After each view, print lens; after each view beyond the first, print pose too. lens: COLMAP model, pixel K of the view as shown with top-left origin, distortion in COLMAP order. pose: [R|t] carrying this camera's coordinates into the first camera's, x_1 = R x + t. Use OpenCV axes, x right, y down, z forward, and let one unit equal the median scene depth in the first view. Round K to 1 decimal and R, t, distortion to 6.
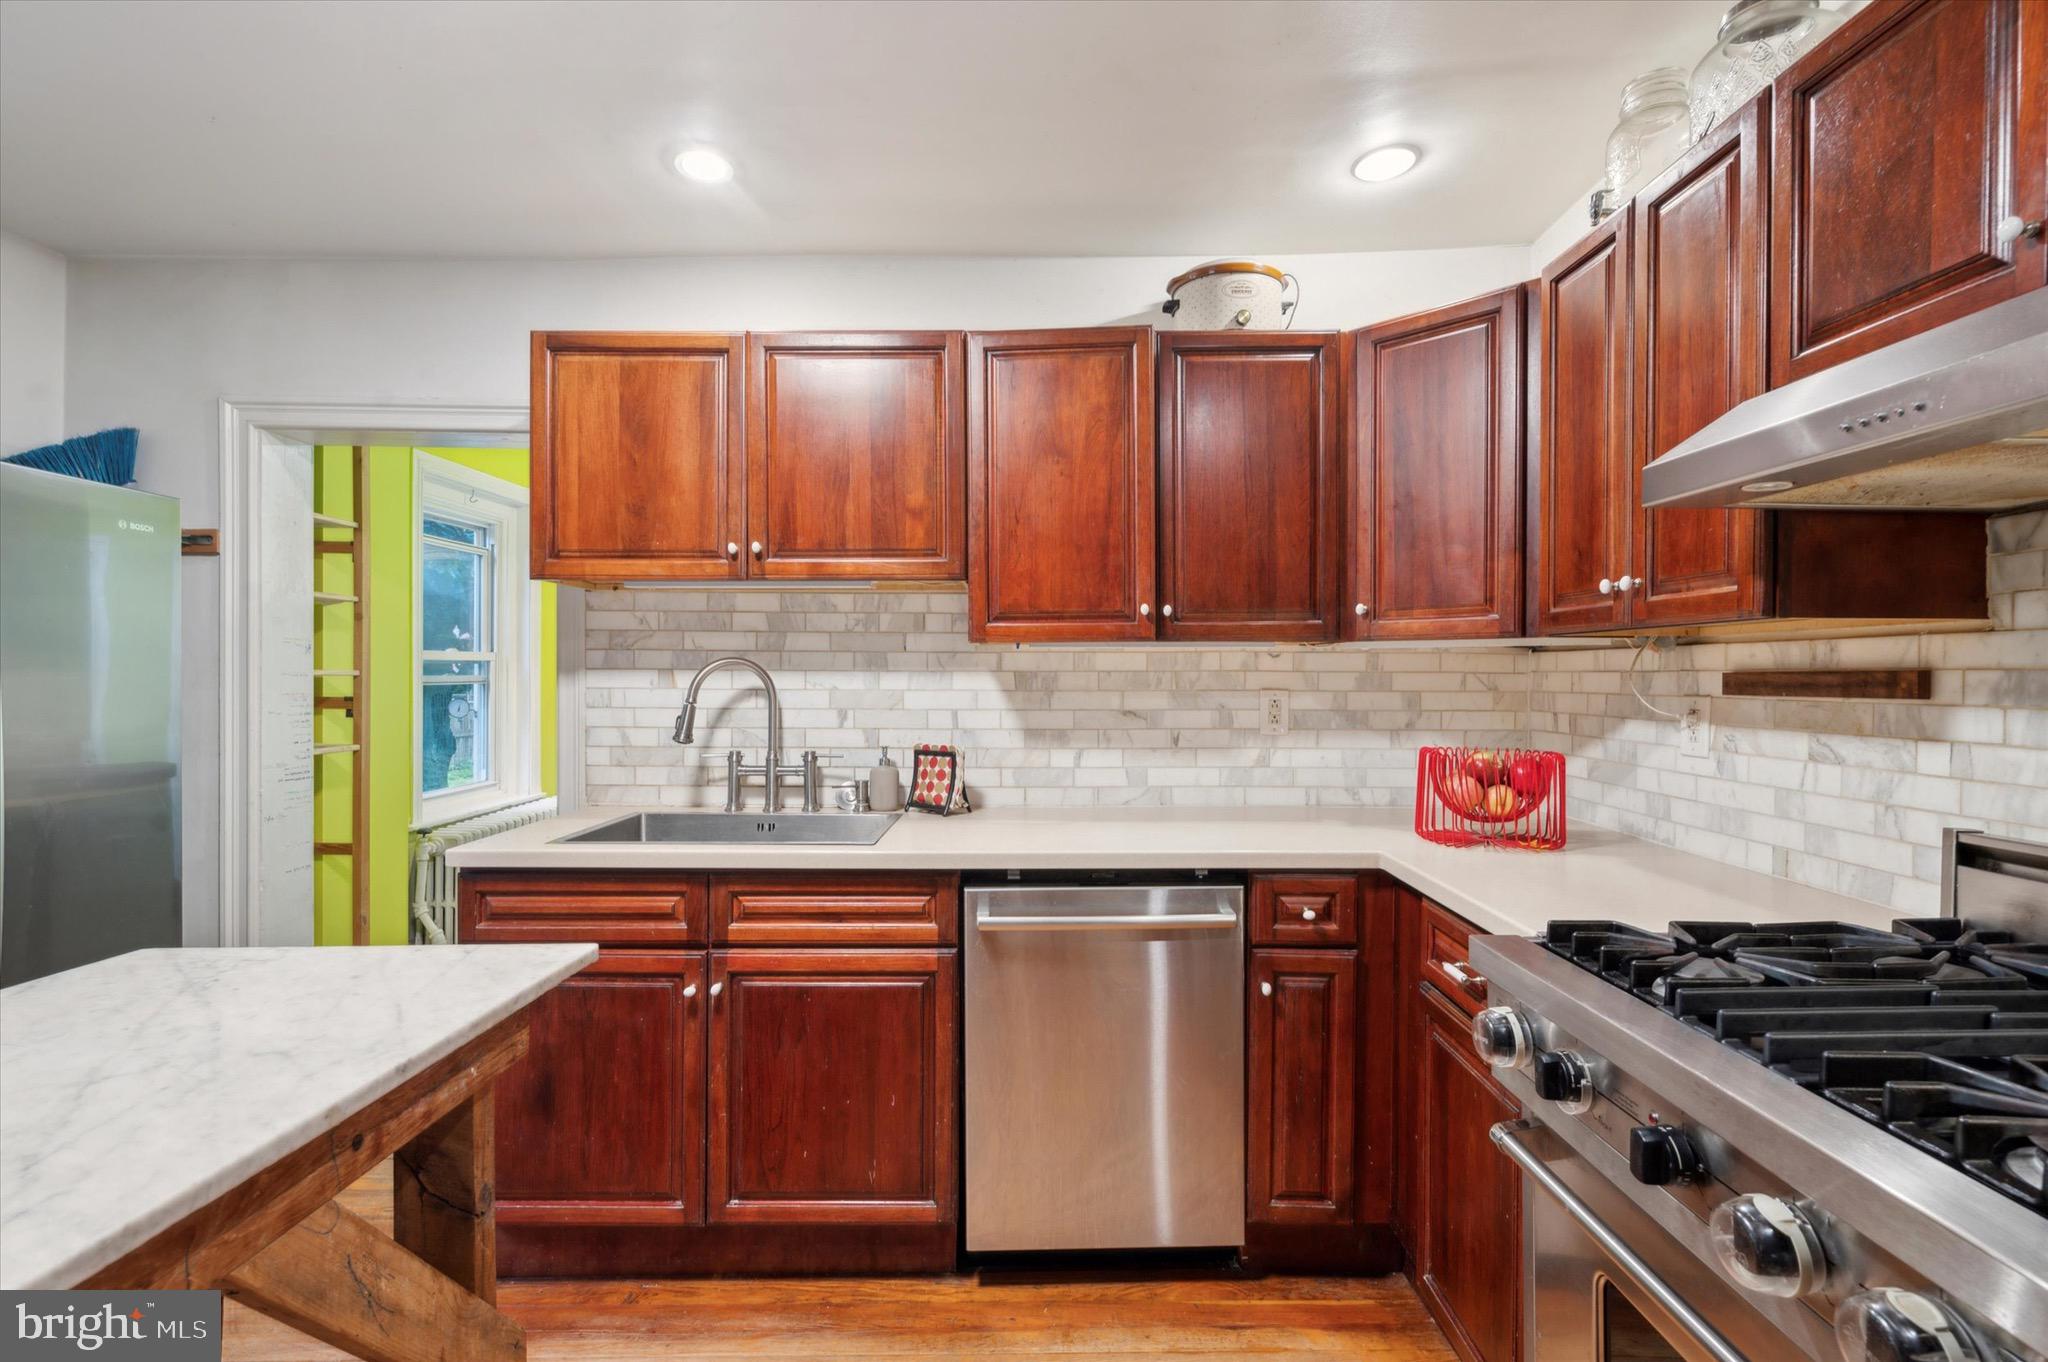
lens RADIAL K [[930.0, 0, 1024.3], [0, 930.0, 675.5], [0, 0, 1]] dist [0.000340, 0.000129]
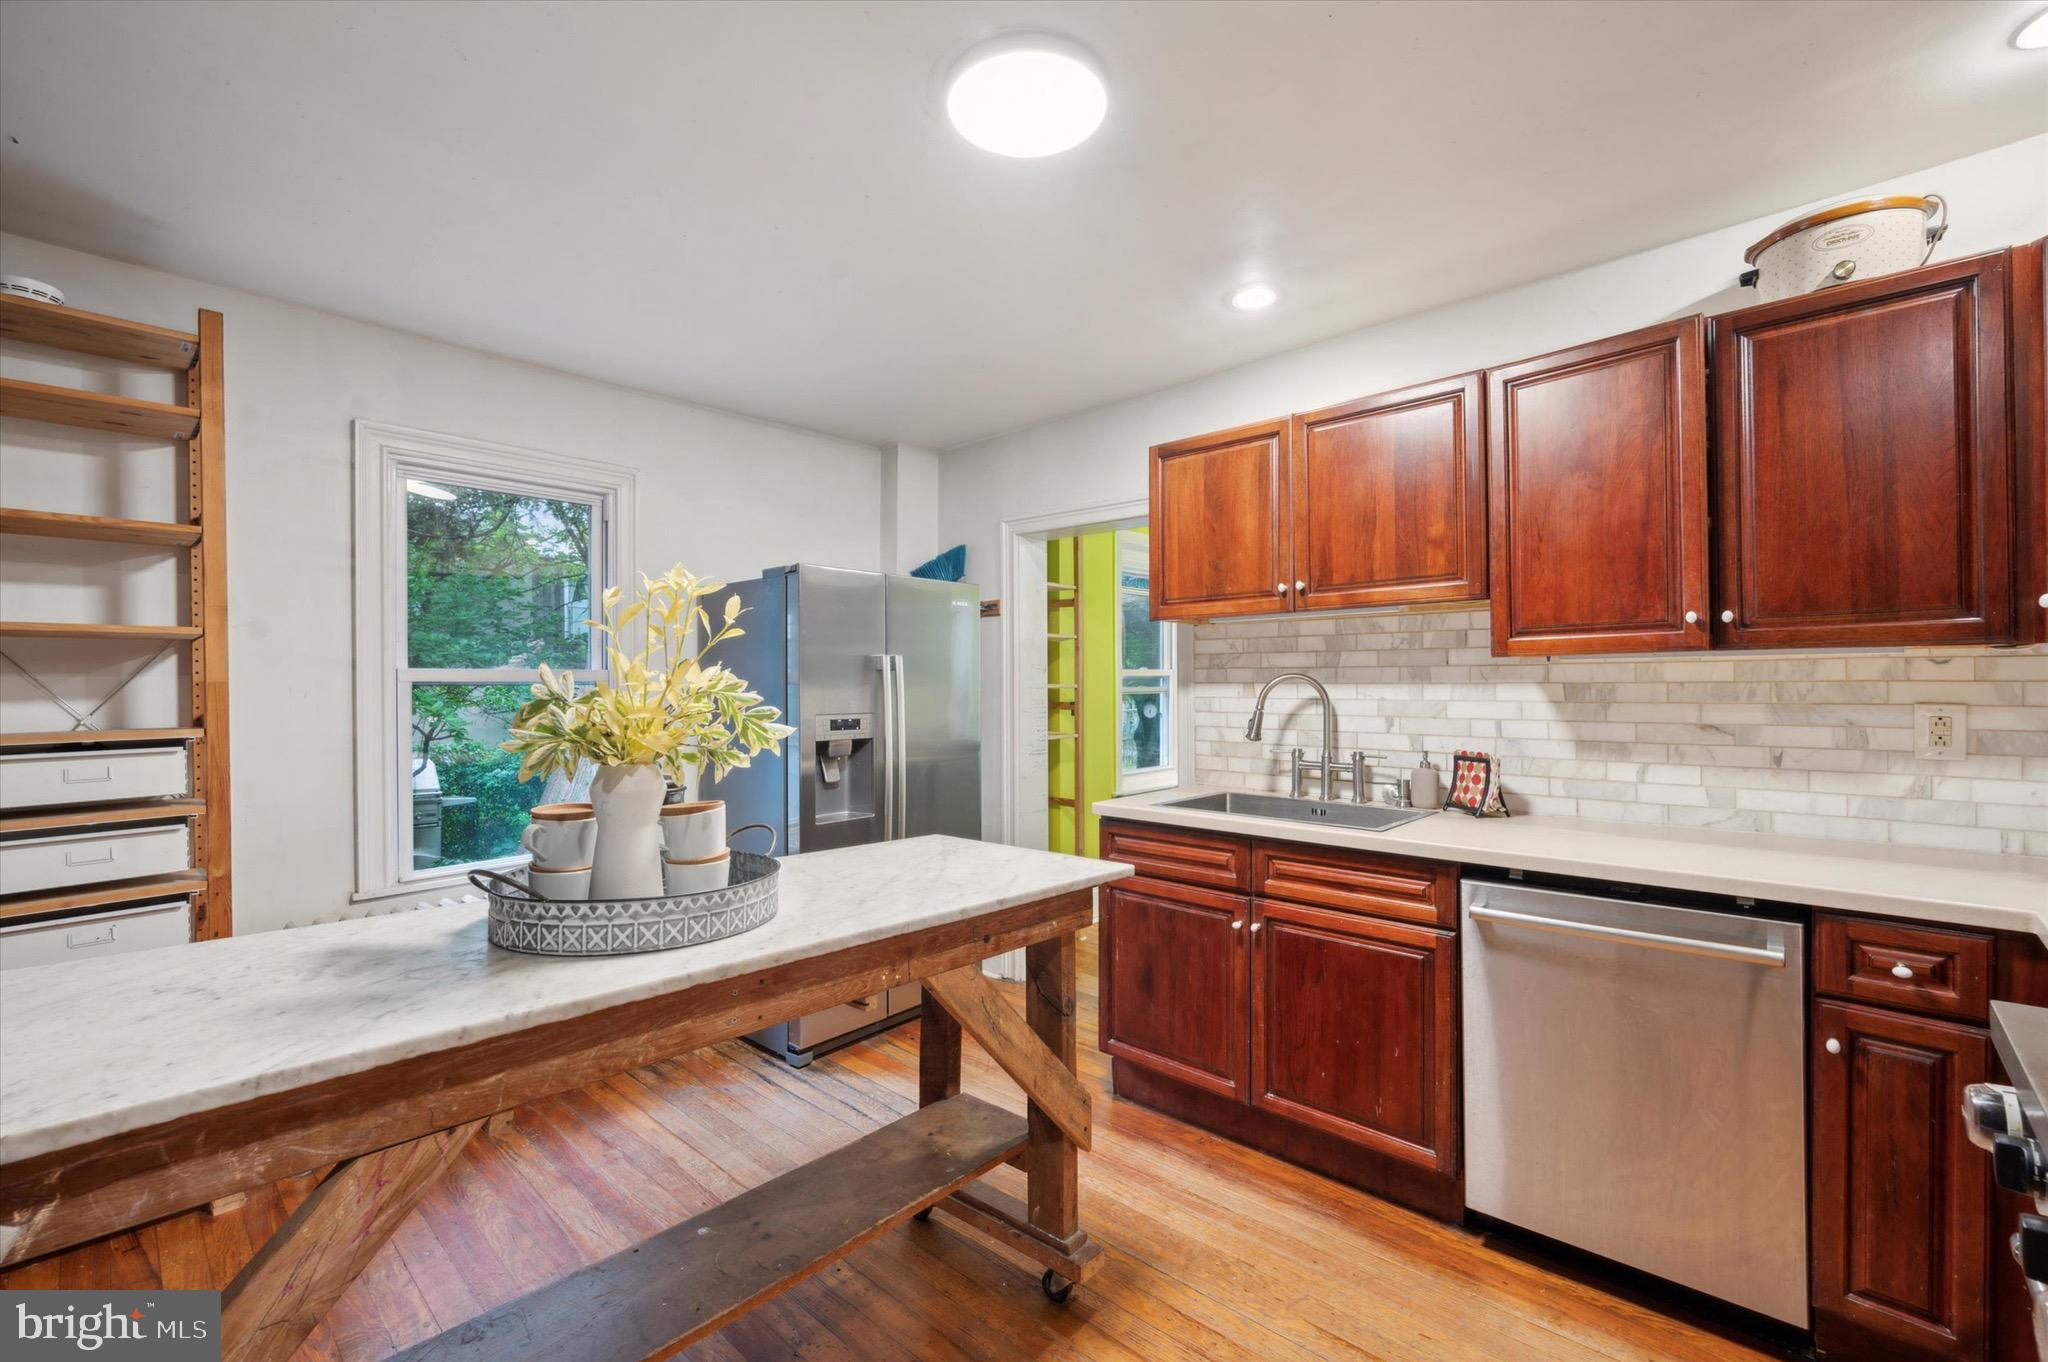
lens RADIAL K [[846.4, 0, 1024.0], [0, 846.4, 681.0], [0, 0, 1]] dist [-0.001315, -0.000207]
pose [[0.736023, -0.007473, -0.676915, 0.205577], [0.004608, 0.999971, -0.006029, -0.004264], [0.676940, 0.001319, 0.736037, -0.086847]]
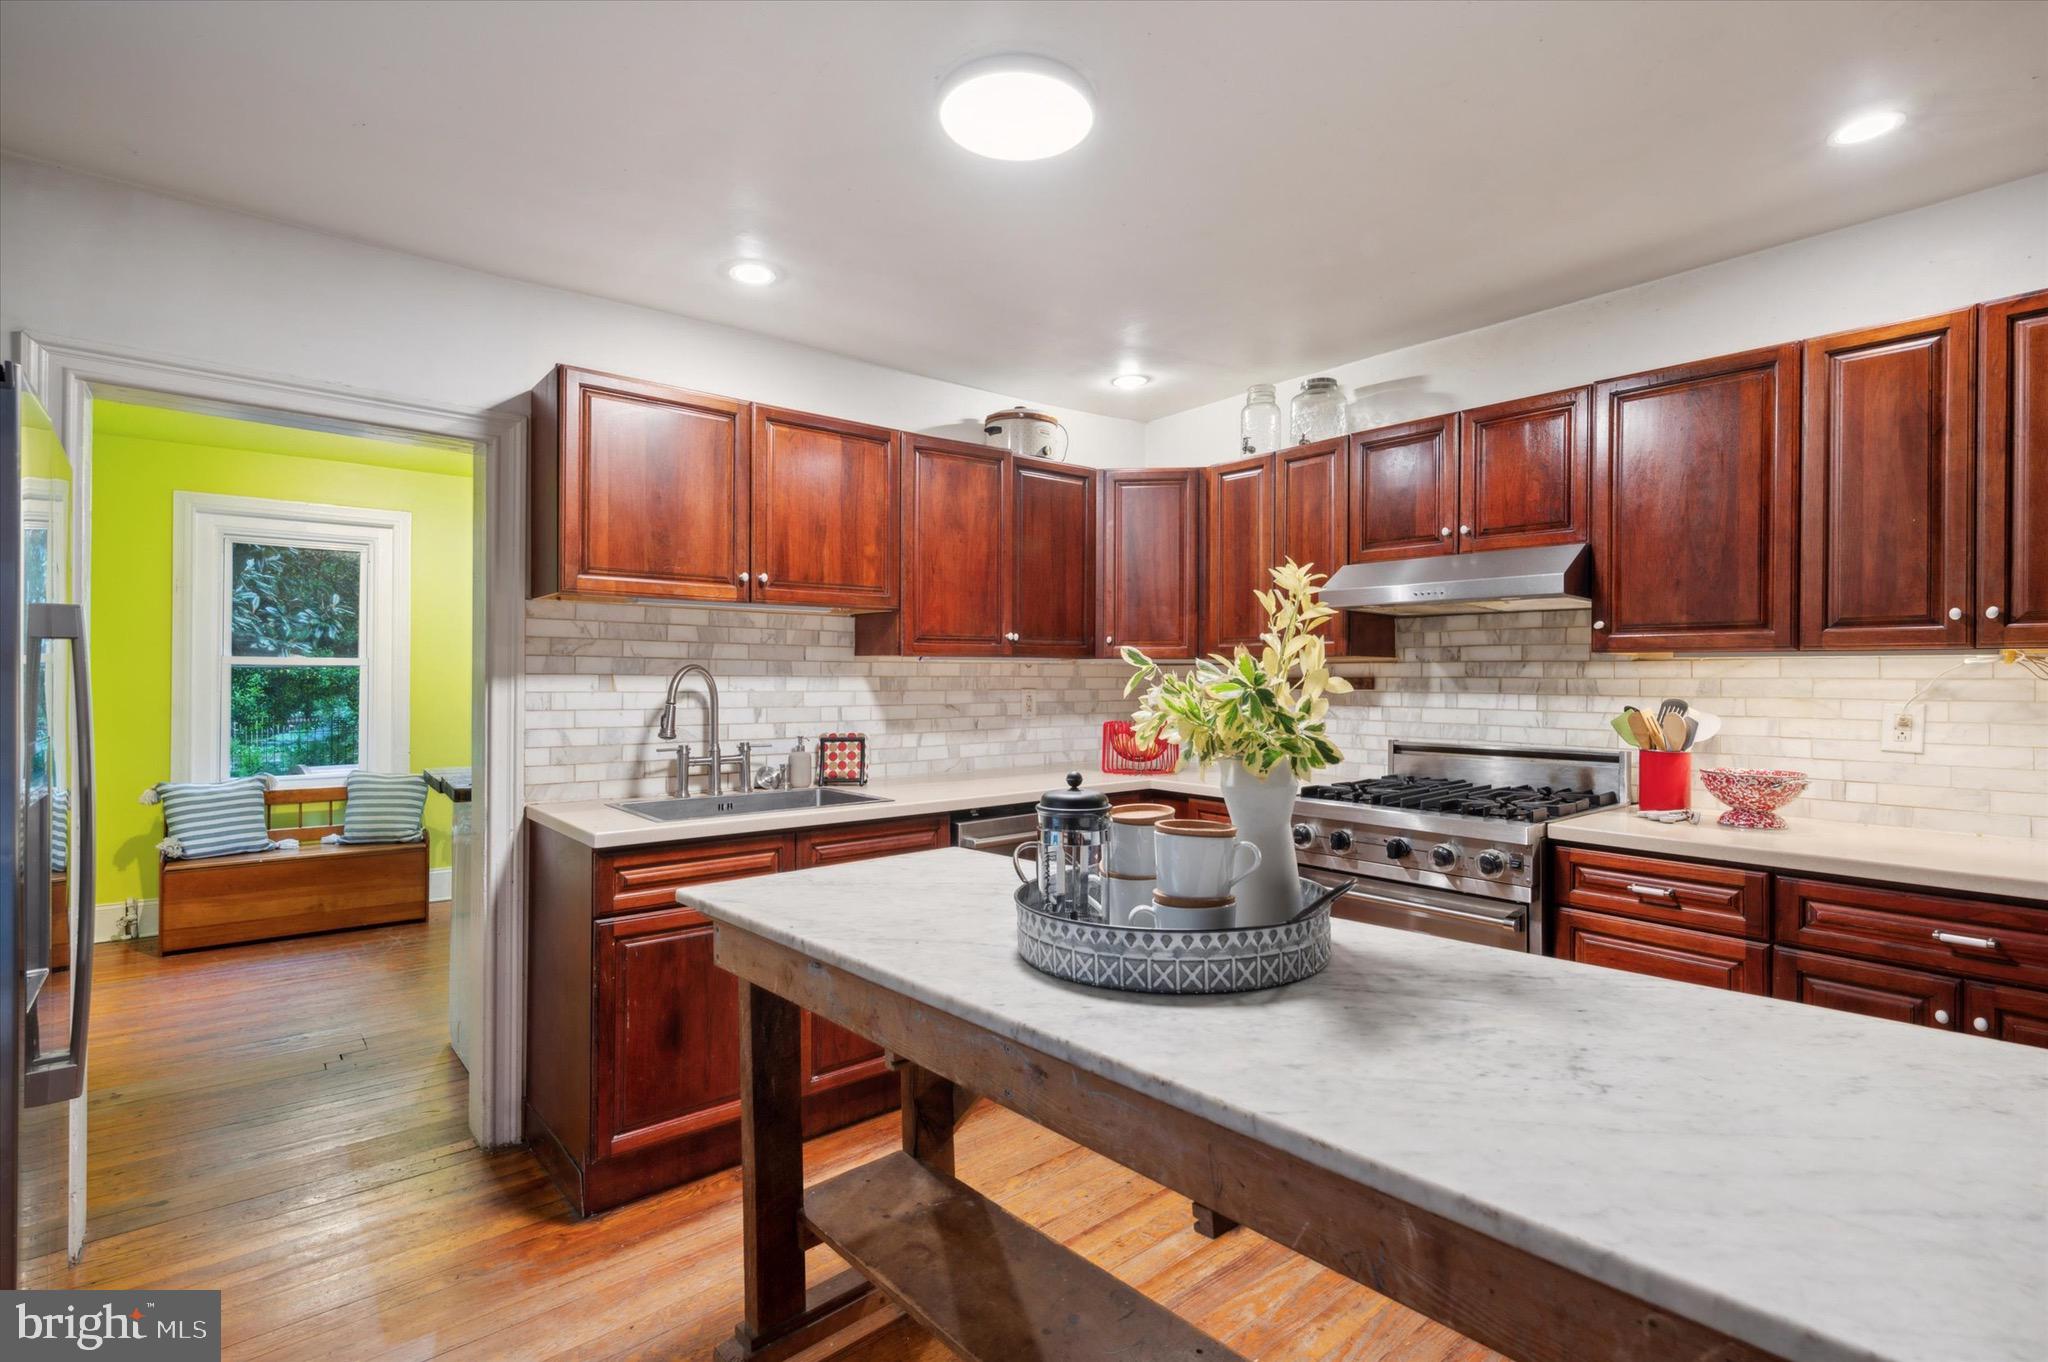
lens RADIAL K [[955.3, 0, 1024.7], [0, 955.3, 672.2], [0, 0, 1]] dist [0.001021, -0.000102]
pose [[0.765518, 0.003783, 0.643404, -0.834677], [-0.000388, 0.999985, -0.005418, -0.003751], [-0.643415, 0.003898, 0.765508, -0.205663]]
